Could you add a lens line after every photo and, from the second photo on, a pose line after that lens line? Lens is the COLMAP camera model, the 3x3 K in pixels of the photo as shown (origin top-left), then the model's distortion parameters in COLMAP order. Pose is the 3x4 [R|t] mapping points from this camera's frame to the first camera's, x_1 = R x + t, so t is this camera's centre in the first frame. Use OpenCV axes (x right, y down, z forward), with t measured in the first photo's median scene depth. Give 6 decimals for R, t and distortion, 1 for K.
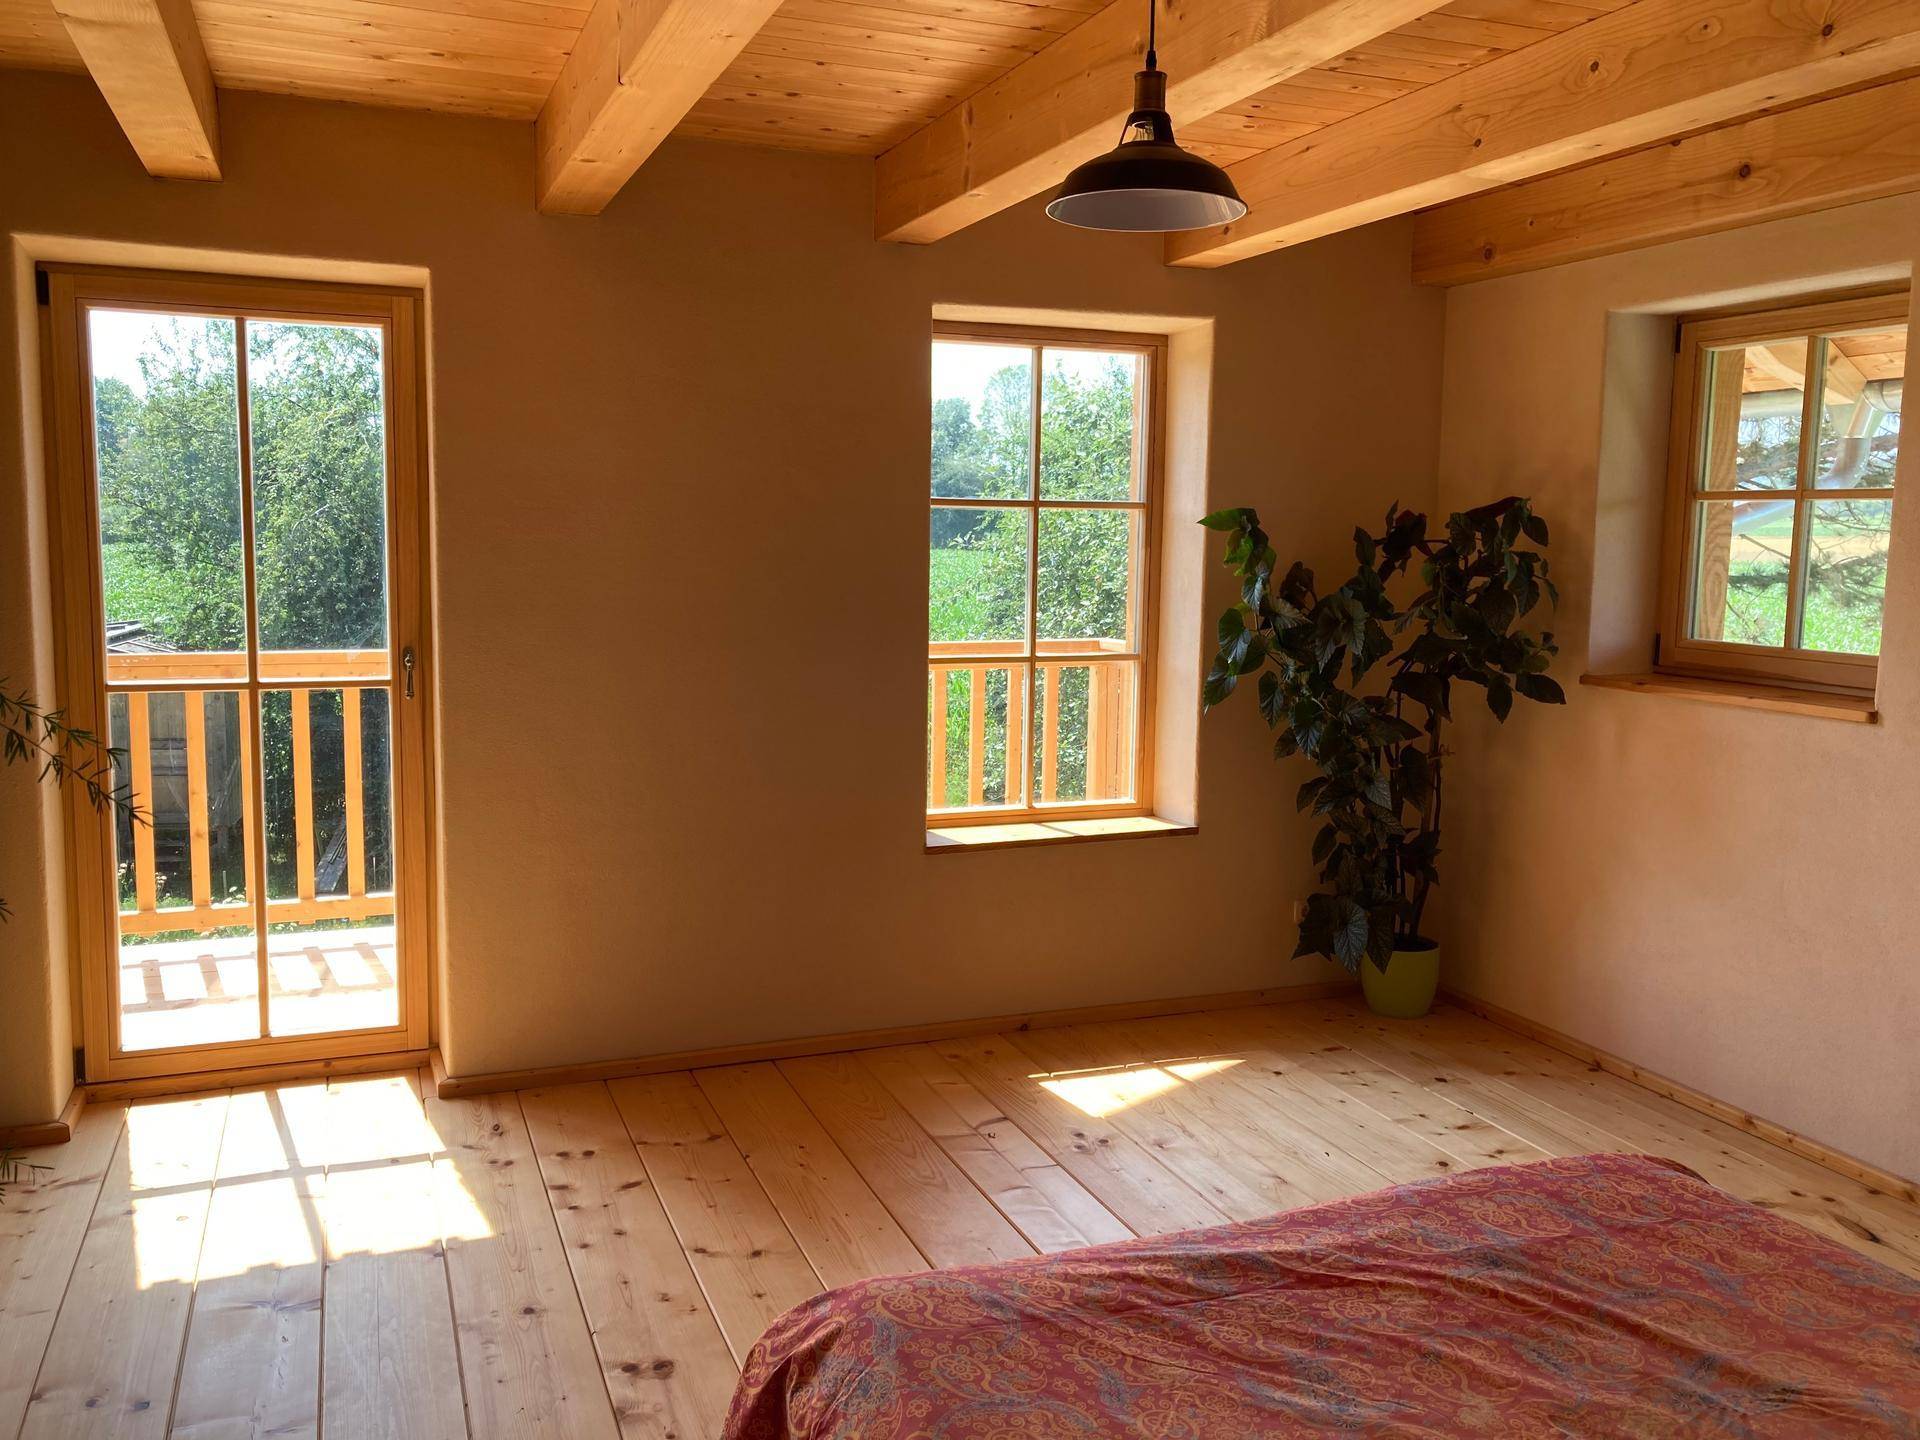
lens RADIAL K [[1568.1, 0, 962.1], [0, 1568.1, 708.1], [0, 0, 1]] dist [0.022257, -0.009495]
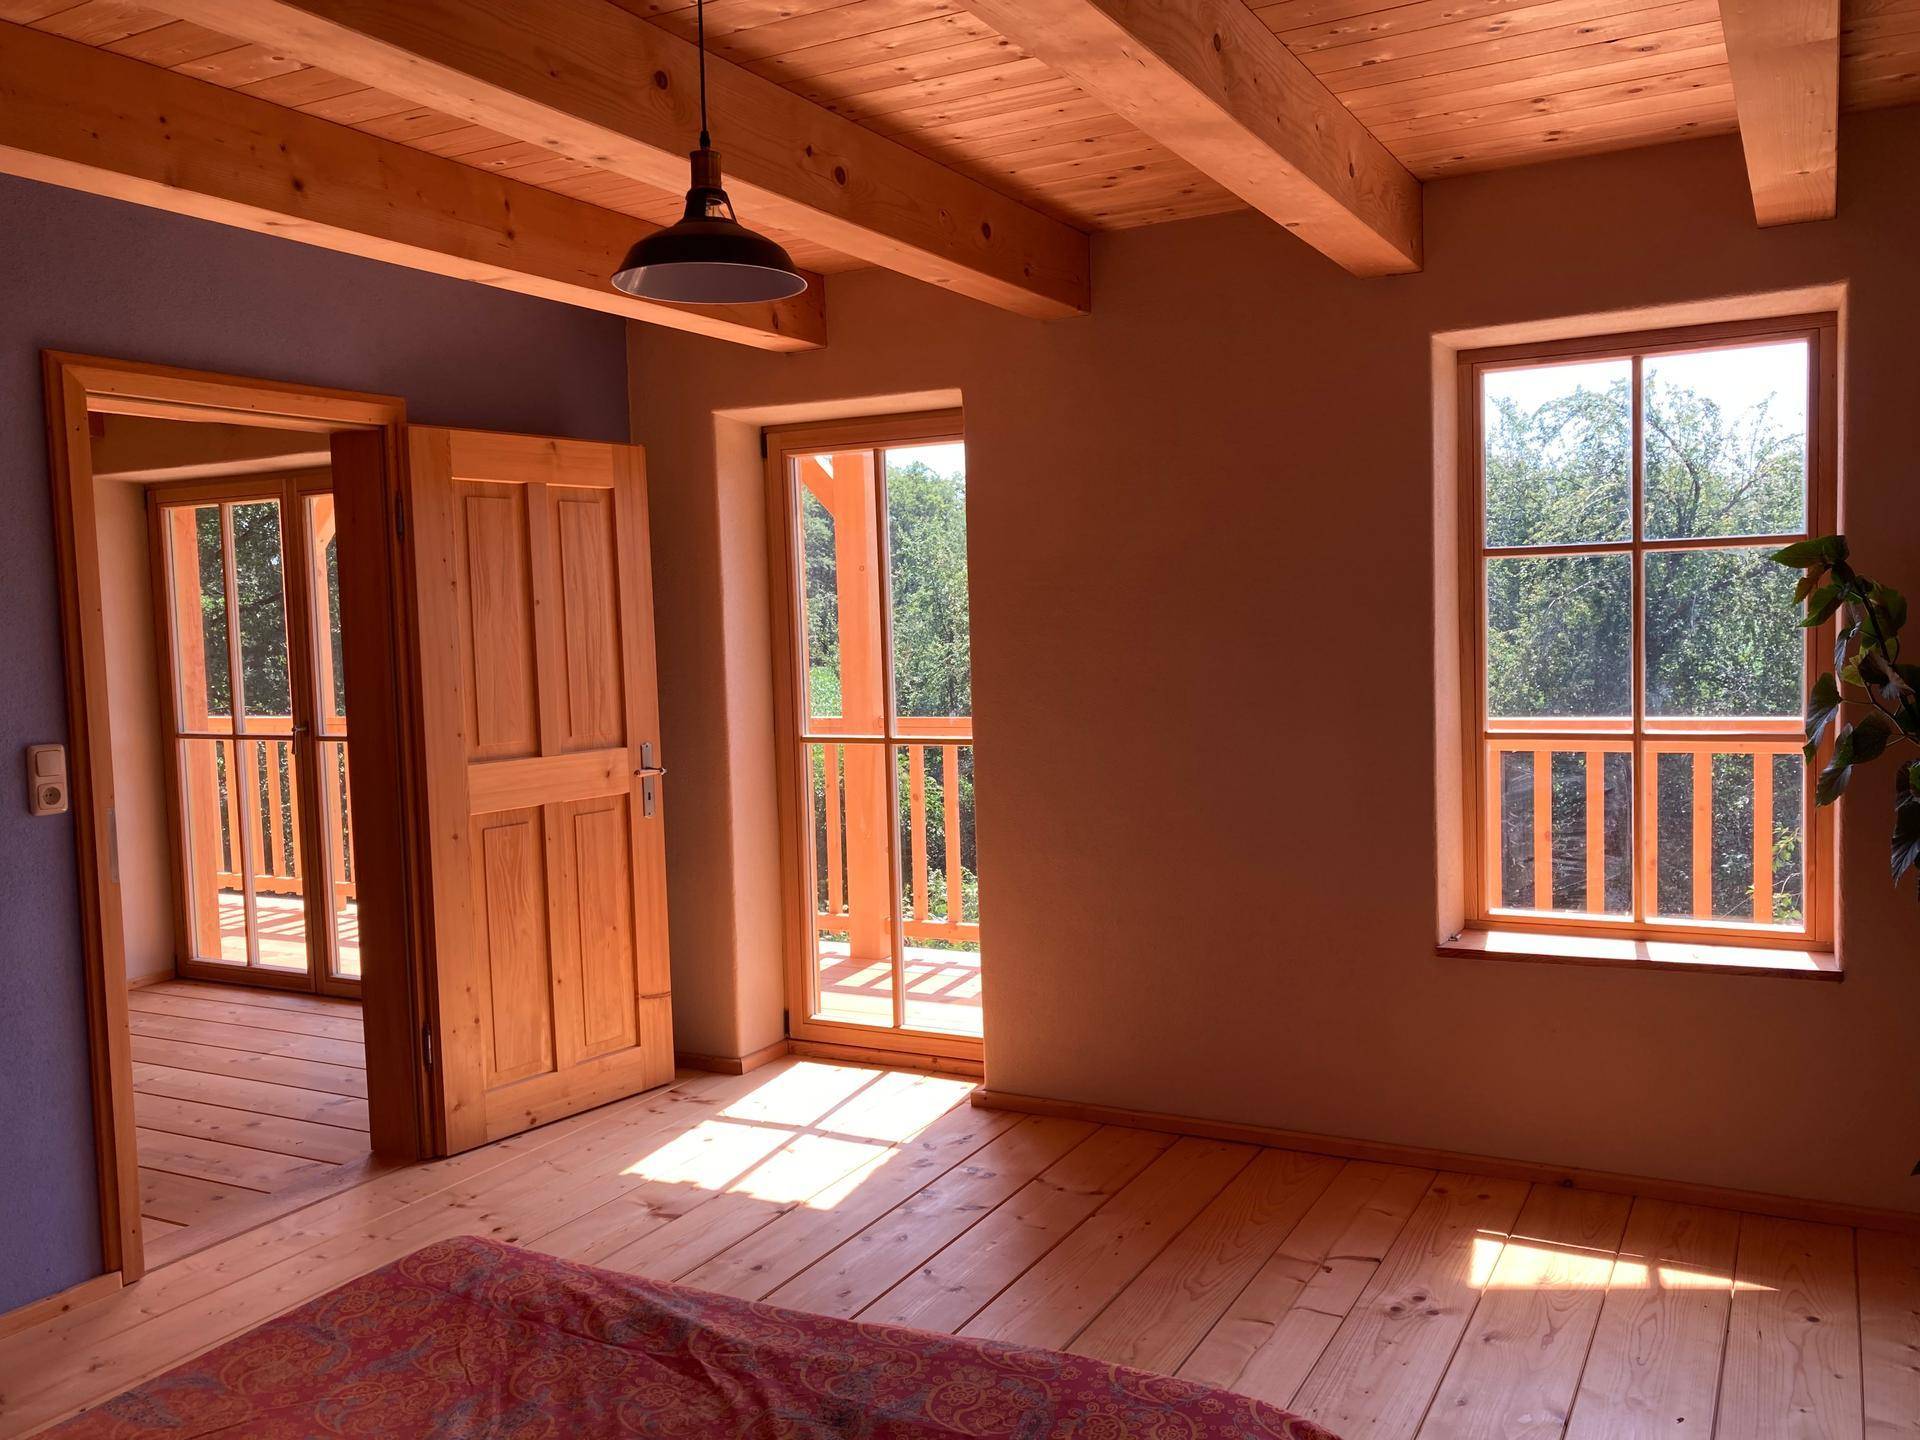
lens RADIAL K [[1576.7, 0, 970.4], [0, 1576.7, 713.2], [0, 0, 1]] dist [0.003642, 0.001915]
pose [[0.651054, 0.013475, -0.758912, 0.554433], [-0.047909, 0.998578, -0.023369, -0.009148], [0.757518, 0.051574, 0.650774, 0.254192]]
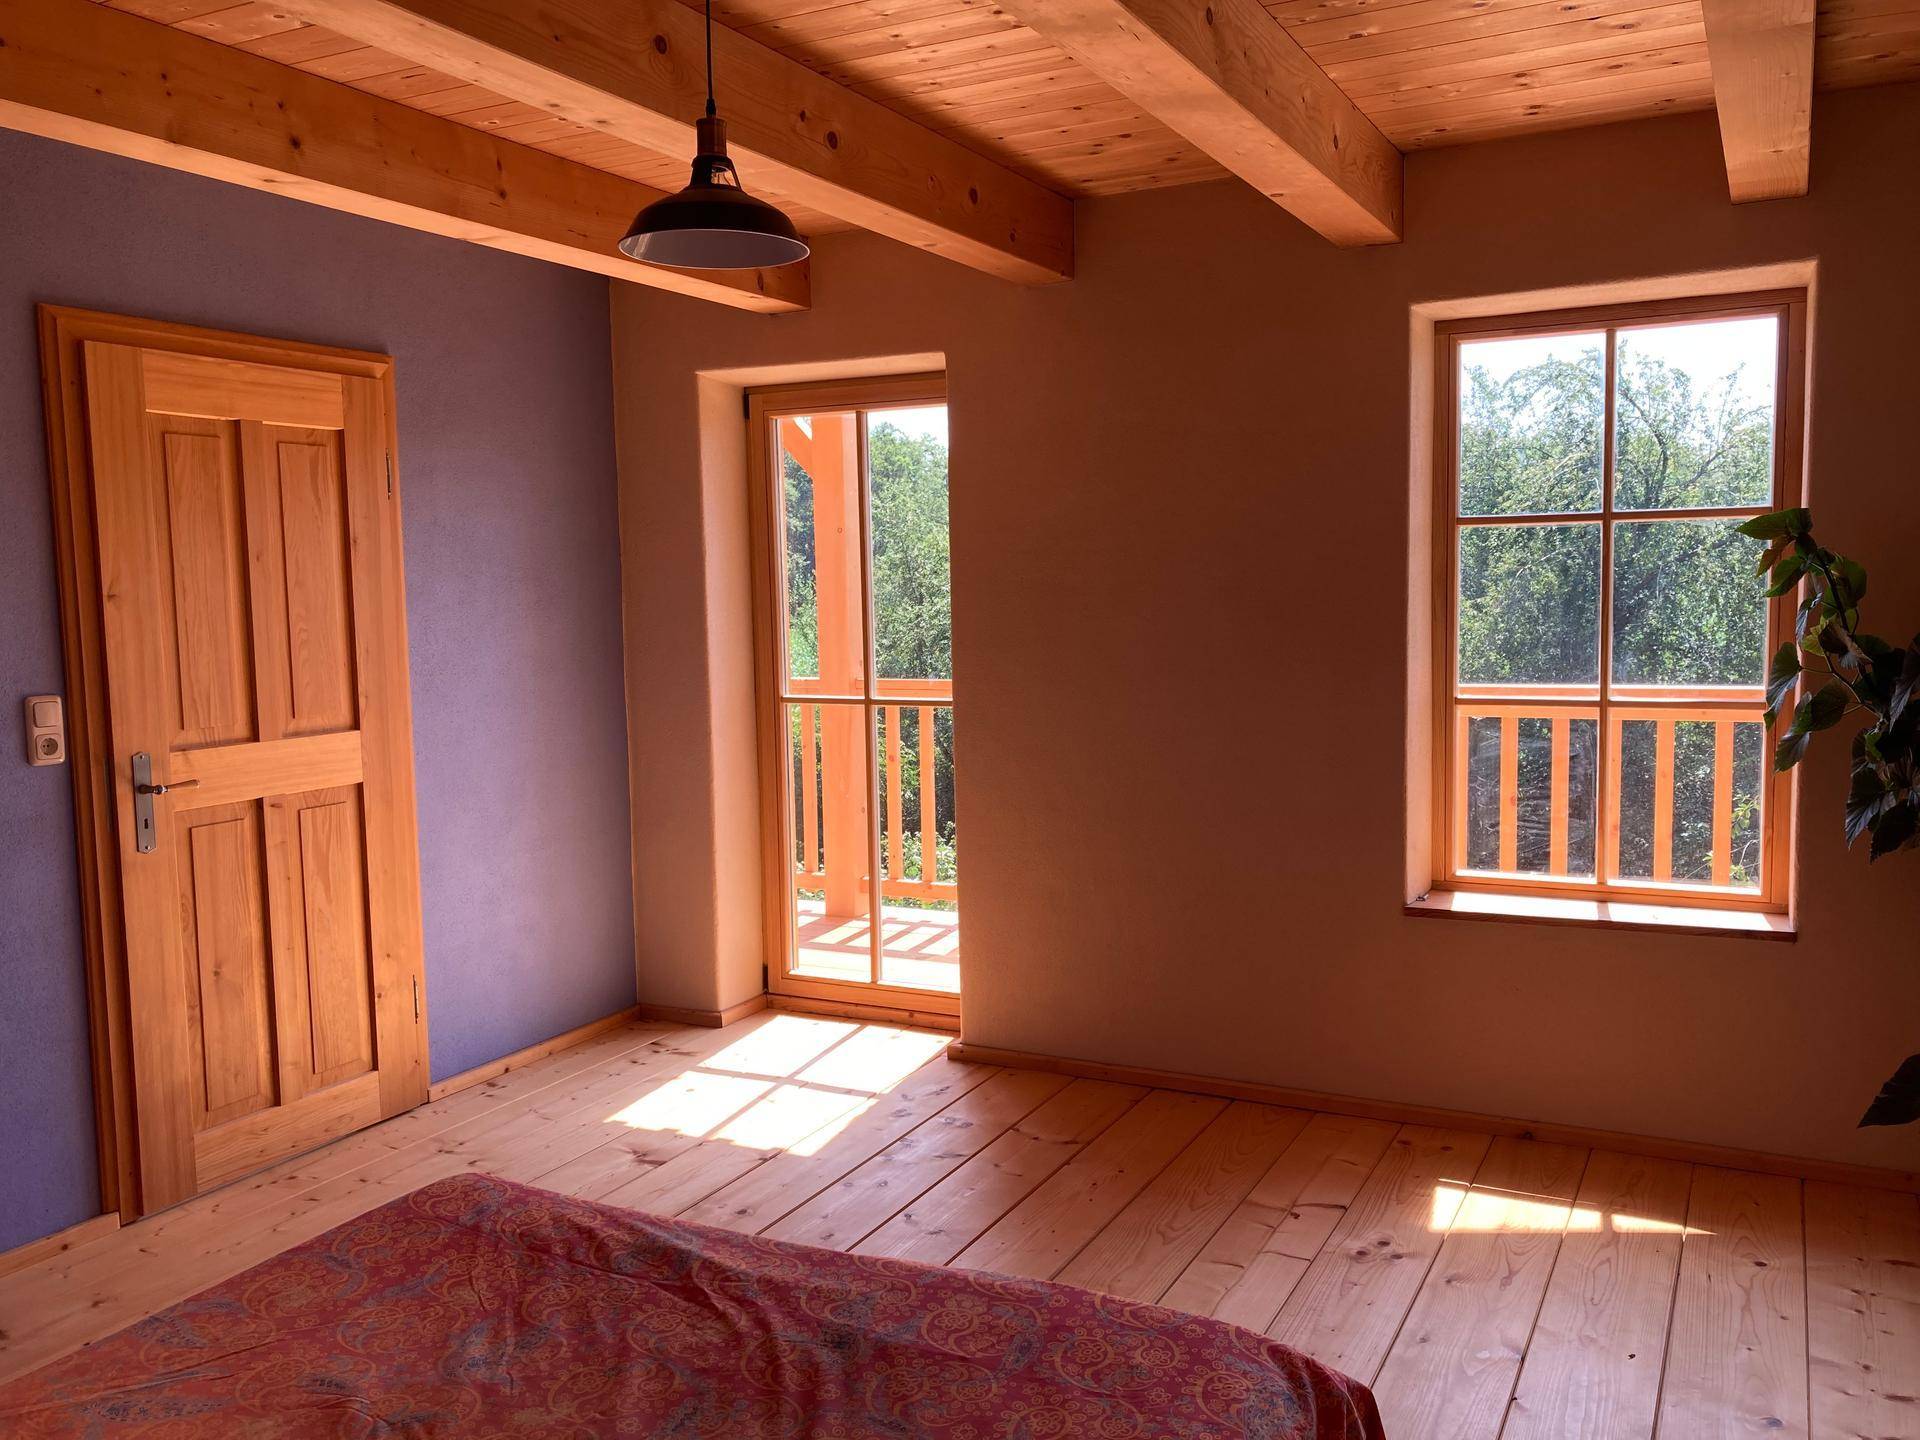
lens RADIAL K [[1578.8, 0, 960.0], [0, 1578.8, 720.0], [0, 0, 1]] dist [0.002629, 0.001491]
pose [[0.661883, 0.040497, -0.748512, 0.562460], [-0.057239, 0.998355, 0.003400, -0.006627], [0.747418, 0.040594, 0.663112, 0.233809]]
